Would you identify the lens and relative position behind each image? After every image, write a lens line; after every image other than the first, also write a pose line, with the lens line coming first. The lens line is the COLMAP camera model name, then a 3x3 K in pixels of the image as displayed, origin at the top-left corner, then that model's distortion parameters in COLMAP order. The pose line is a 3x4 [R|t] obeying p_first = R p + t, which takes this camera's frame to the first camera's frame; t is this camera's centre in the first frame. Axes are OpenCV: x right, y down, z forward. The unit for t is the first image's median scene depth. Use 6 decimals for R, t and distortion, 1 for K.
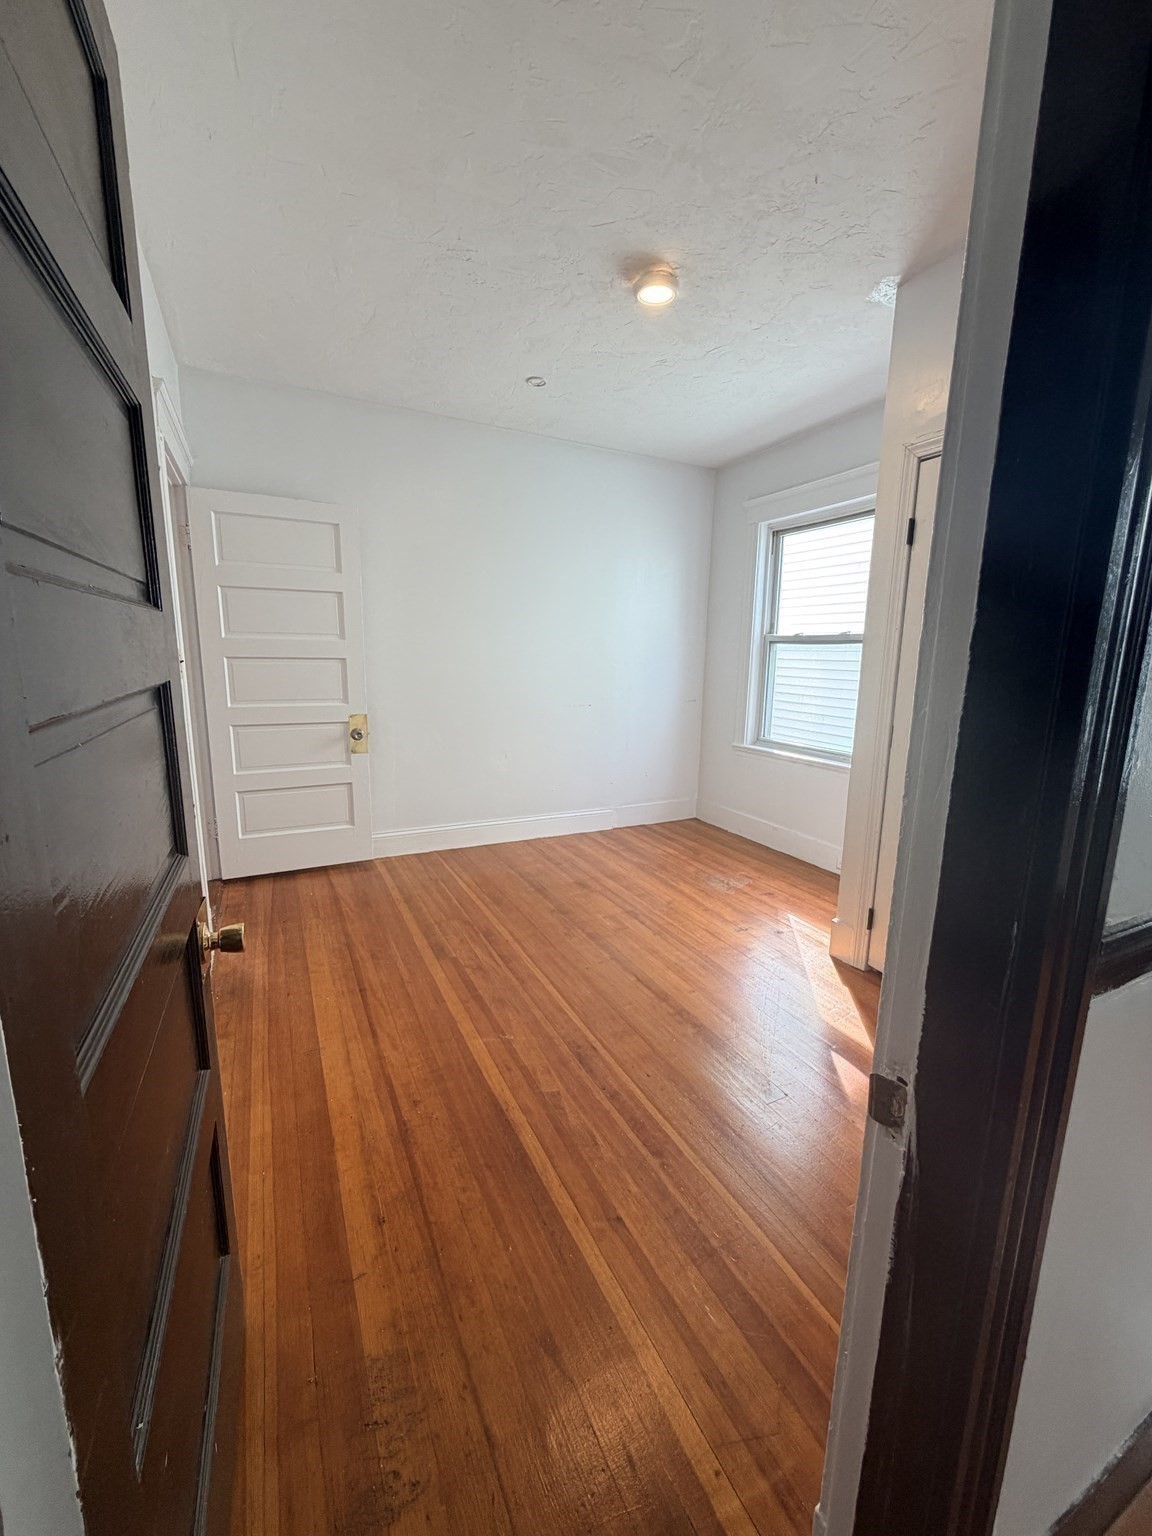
lens RADIAL K [[615.4, 0, 573.6], [0, 615.4, 763.4], [0, 0, 1]] dist [-0.001195, -0.000090]
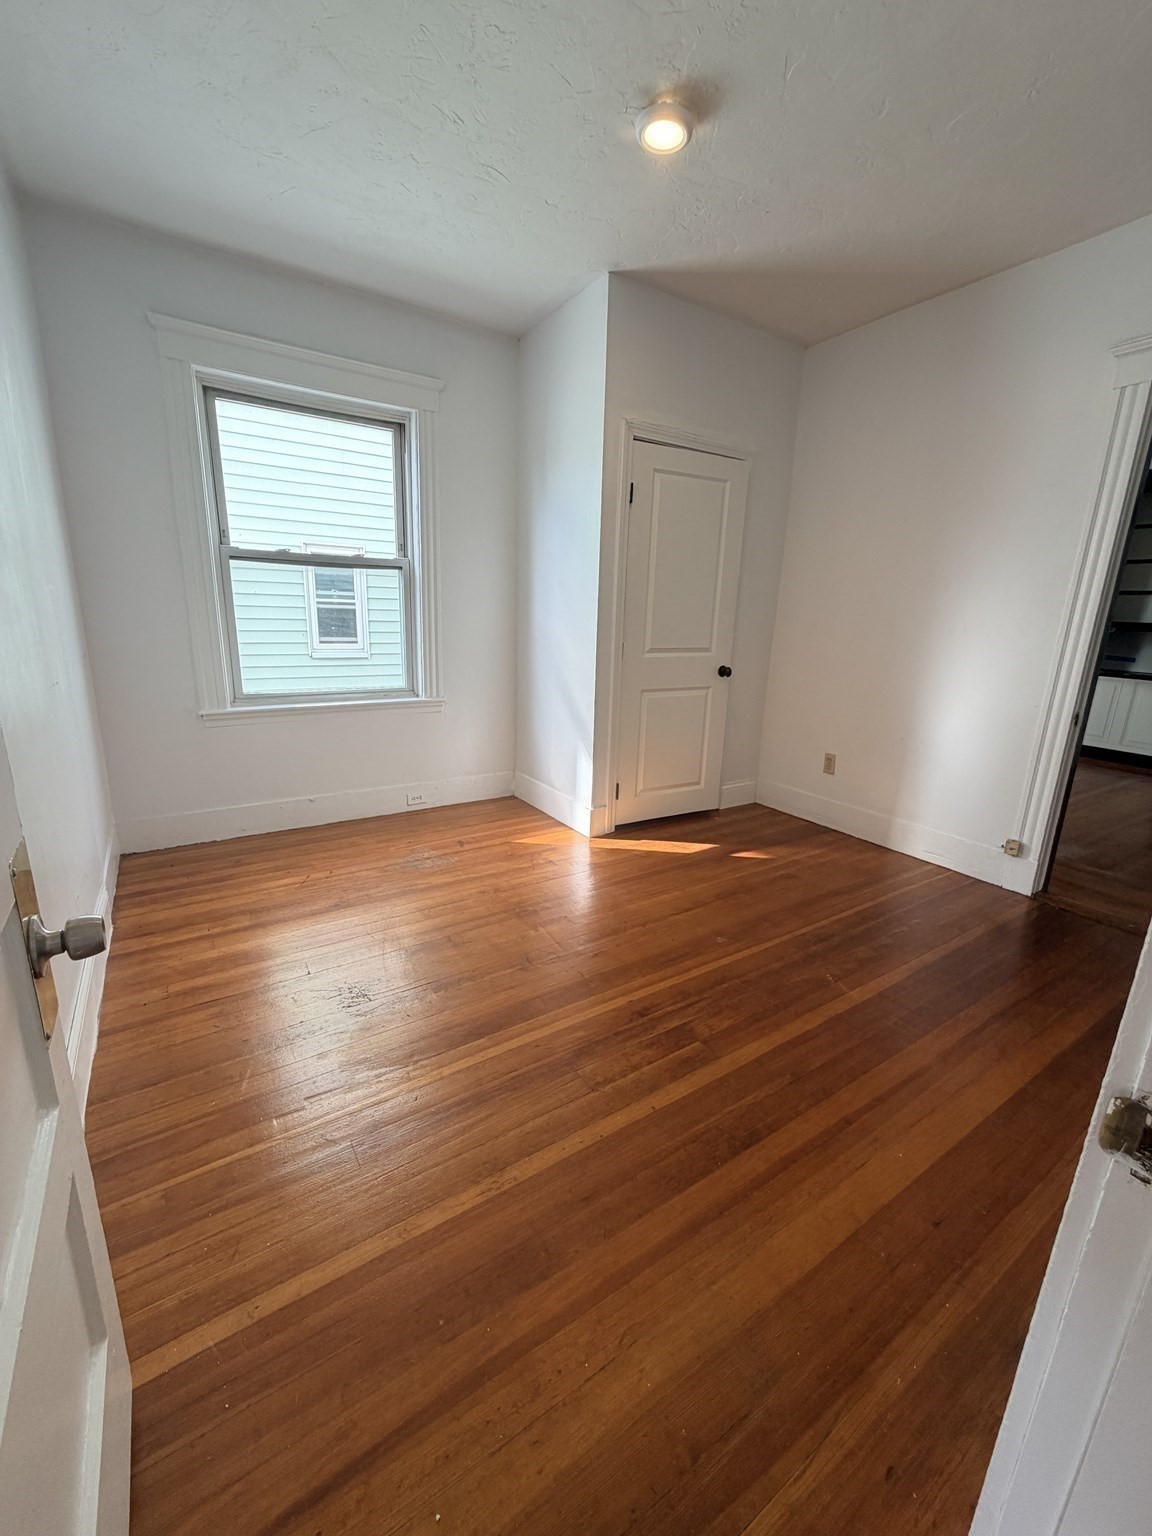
lens RADIAL K [[615.4, 0, 573.6], [0, 615.4, 763.4], [0, 0, 1]] dist [-0.001195, -0.000090]
pose [[-0.116312, -0.261725, 0.958108, -0.490457], [0.141063, 0.950524, 0.276778, -0.119674], [-0.983144, 0.167346, -0.073637, 0.752366]]
